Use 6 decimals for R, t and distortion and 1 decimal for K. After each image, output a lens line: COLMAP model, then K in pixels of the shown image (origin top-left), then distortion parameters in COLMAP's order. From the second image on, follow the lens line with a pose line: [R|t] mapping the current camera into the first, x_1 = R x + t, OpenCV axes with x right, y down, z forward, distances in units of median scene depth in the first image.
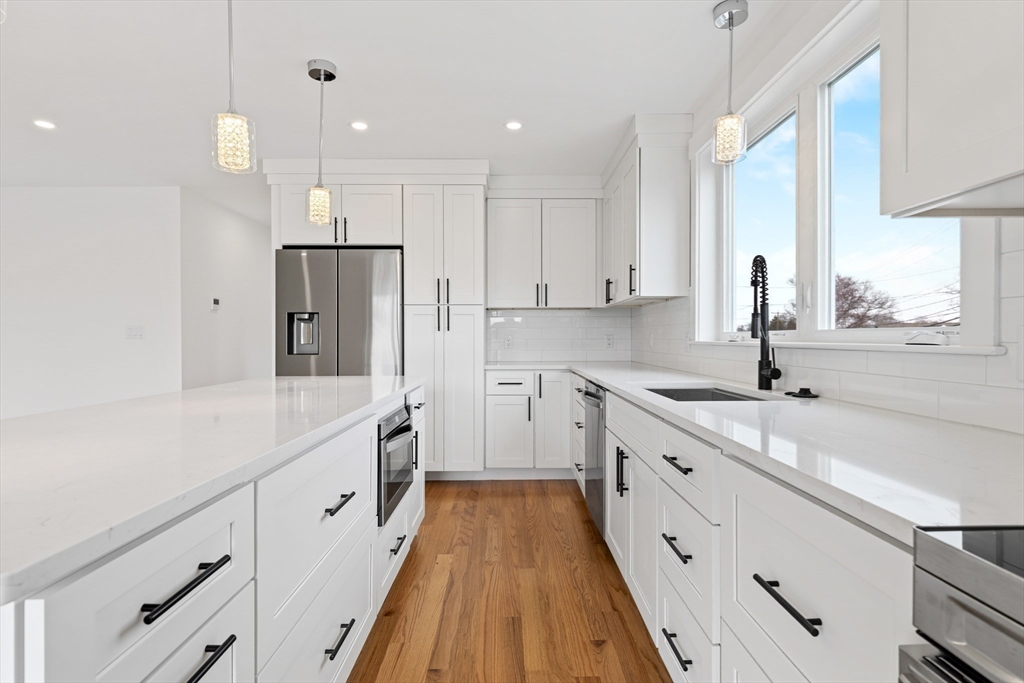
lens RADIAL K [[518.6, 0, 516.4], [0, 518.6, 342.0], [0, 0, 1]] dist [0.019302, -0.001013]
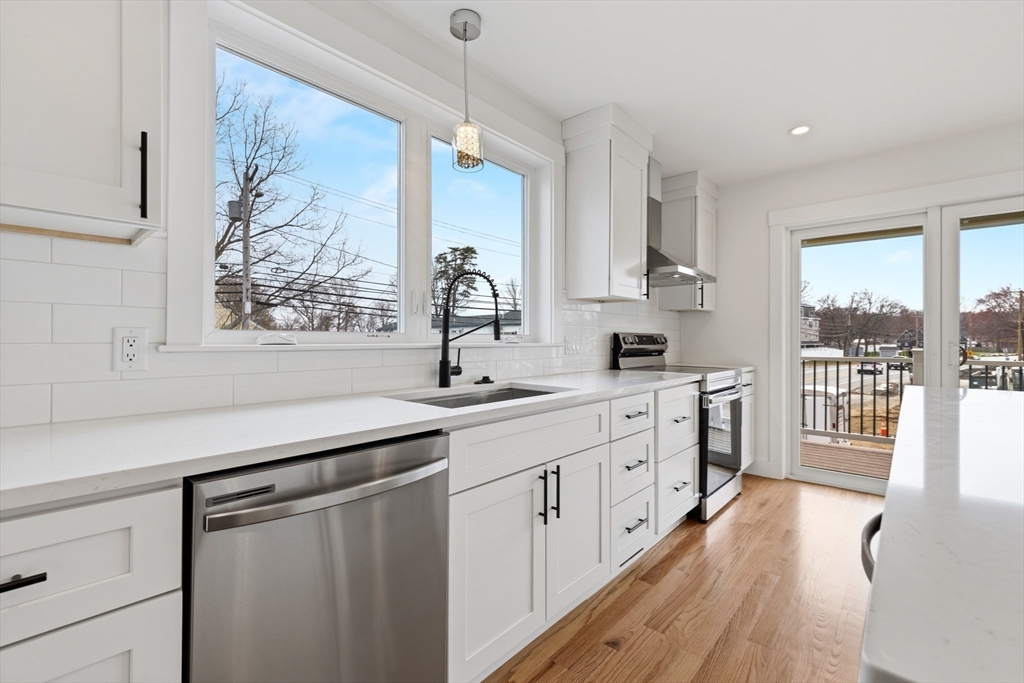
lens RADIAL K [[438.9, 0, 512.7], [0, 438.9, 333.5], [0, 0, 1]] dist [-0.003206, -0.001746]
pose [[-0.729795, 0.008921, 0.683608, -0.170763], [0.004527, 0.999956, -0.008217, -0.008275], [-0.683652, -0.002902, -0.729803, 1.061218]]
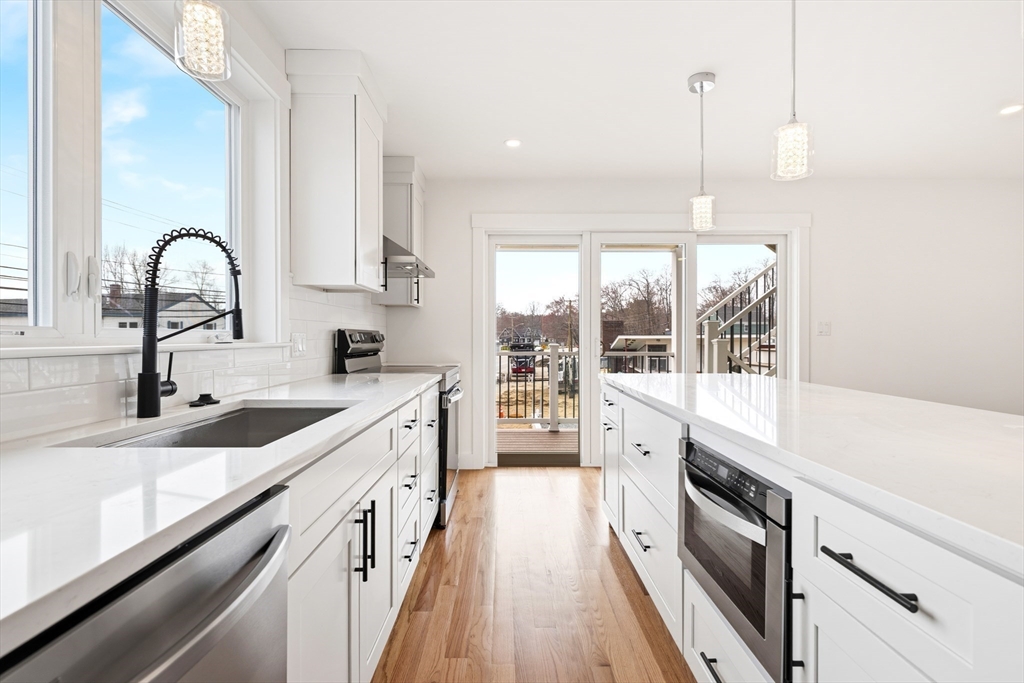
lens RADIAL K [[487.2, 0, 507.4], [0, 487.2, 335.6], [0, 0, 1]] dist [-0.003291, -0.000534]
pose [[-0.999805, 0.003053, 0.019504, 0.006041], [0.003163, 0.999979, 0.005601, -0.009073], [-0.019486, 0.005661, -0.999794, 1.086610]]
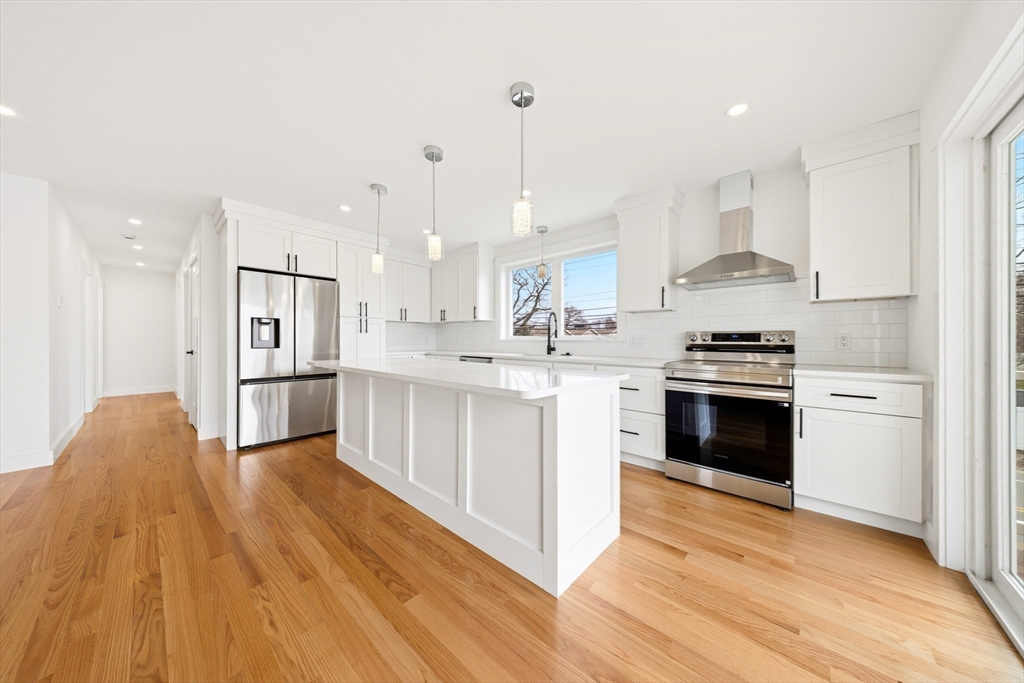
lens RADIAL K [[324.3, 0, 511.0], [0, 324.3, 339.2], [0, 0, 1]] dist [0.002025, -0.000077]
pose [[0.675560, 0.005968, 0.737281, -0.733447], [0.002114, 0.999947, -0.010030, 0.012653], [-0.737302, 0.008334, 0.675512, -0.085839]]
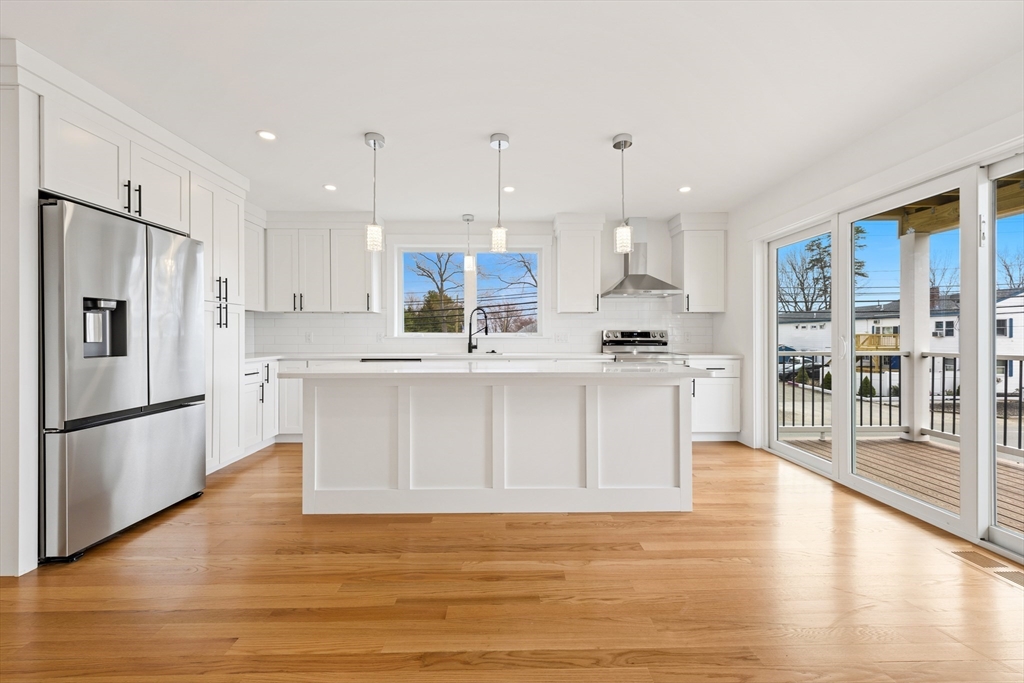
lens RADIAL K [[396.4, 0, 514.8], [0, 396.4, 339.4], [0, 0, 1]] dist [-0.000561, -0.001499]
pose [[0.001353, -0.007703, 0.999969, -1.155319], [0.009302, 0.999927, 0.007691, 0.001831], [-0.999956, 0.009292, 0.001424, 0.507094]]
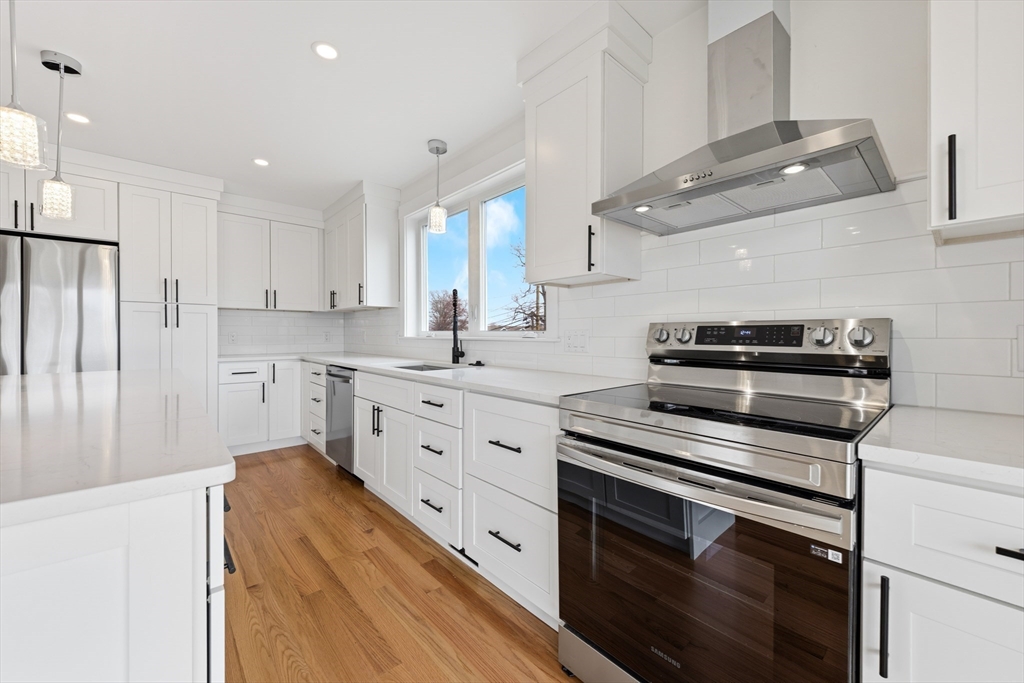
lens RADIAL K [[396.4, 0, 516.3], [0, 396.4, 334.0], [0, 0, 1]] dist [-0.000561, -0.001499]
pose [[0.753210, 0.003548, 0.657771, -0.175662], [0.003059, 0.999956, -0.008897, 0.002074], [-0.657773, 0.008714, 0.753166, -0.108436]]
